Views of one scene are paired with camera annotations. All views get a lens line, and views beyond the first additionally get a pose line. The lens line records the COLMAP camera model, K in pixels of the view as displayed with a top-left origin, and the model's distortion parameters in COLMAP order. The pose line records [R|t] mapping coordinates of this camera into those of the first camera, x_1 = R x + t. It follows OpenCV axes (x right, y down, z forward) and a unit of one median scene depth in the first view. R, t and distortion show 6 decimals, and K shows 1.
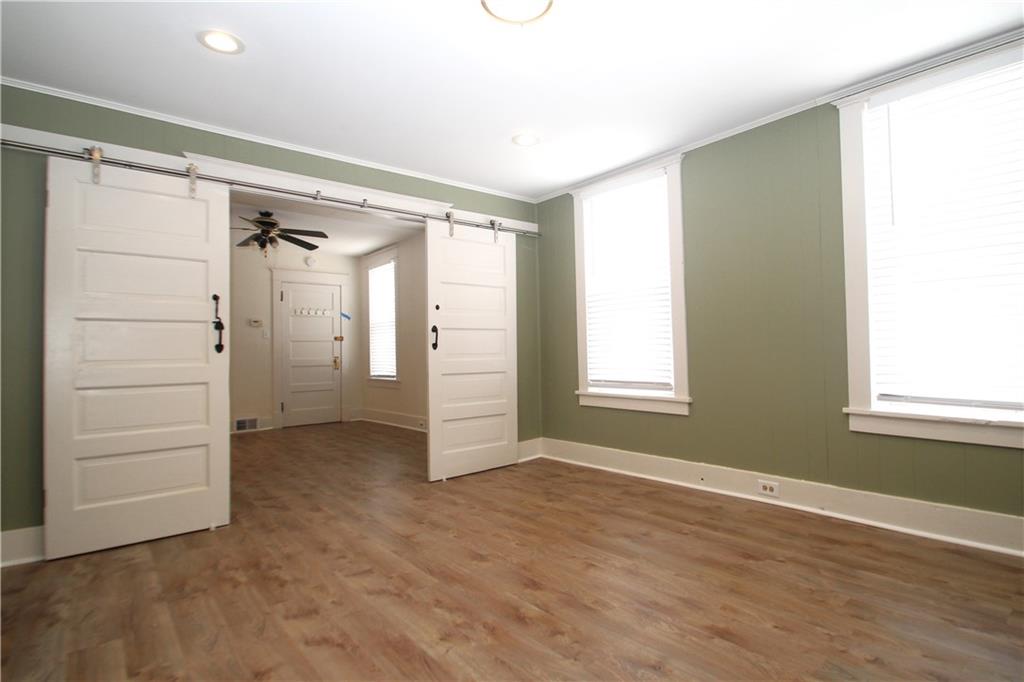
lens RADIAL K [[527.7, 0, 512.0], [0, 527.7, 341.0], [0, 0, 1]] dist [-0.019116, -0.000466]
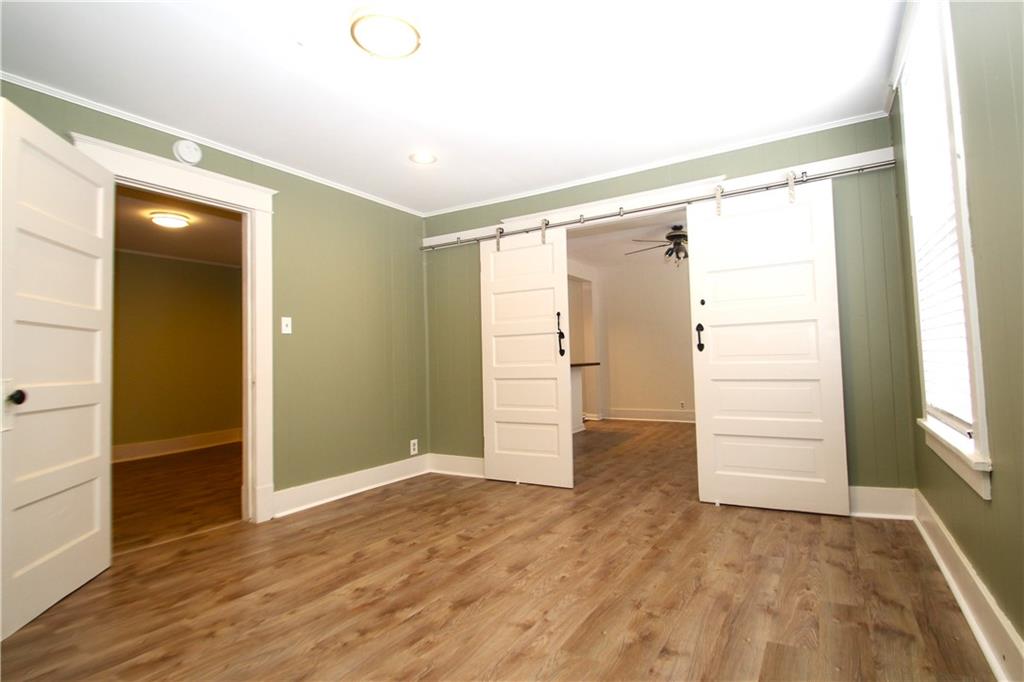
lens RADIAL K [[495.6, 0, 535.9], [0, 495.6, 339.4], [0, 0, 1]] dist [0.002129, -0.015589]
pose [[0.341875, -0.030614, -0.939247, 0.708430], [0.041063, 0.999001, -0.017615, 0.000395], [0.938848, -0.032546, 0.342790, 0.616290]]
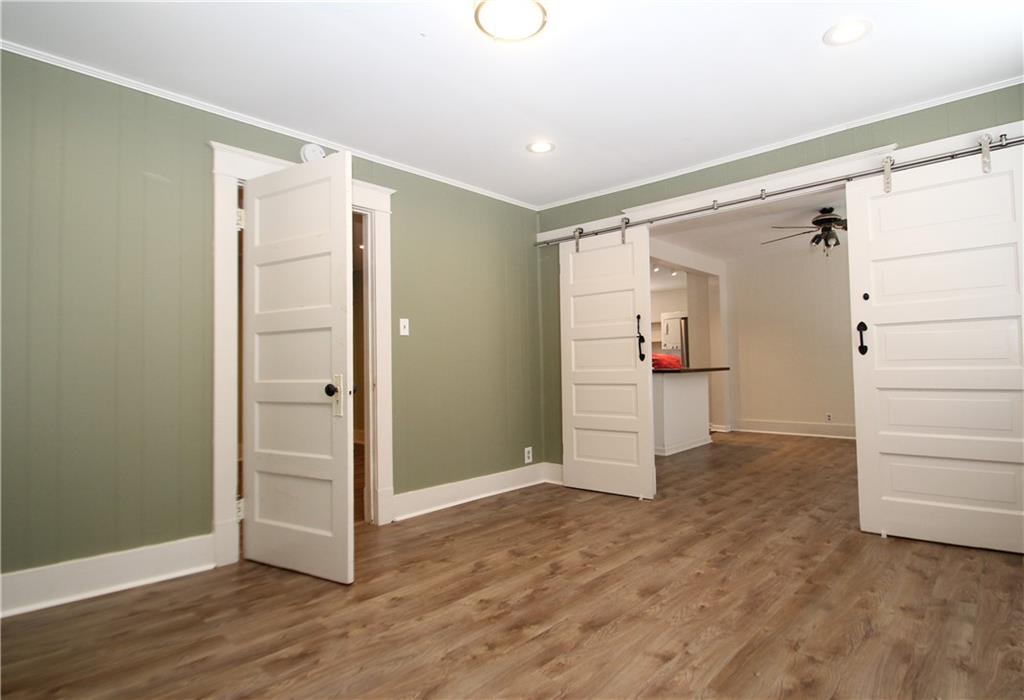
lens RADIAL K [[535.2, 0, 550.4], [0, 535.2, 348.5], [0, 0, 1]] dist [0.003622, -0.017797]
pose [[0.167423, -0.018500, -0.985712, 0.692059], [0.038188, 0.999195, -0.012267, 0.000862], [0.985145, -0.035588, 0.167995, 0.588641]]
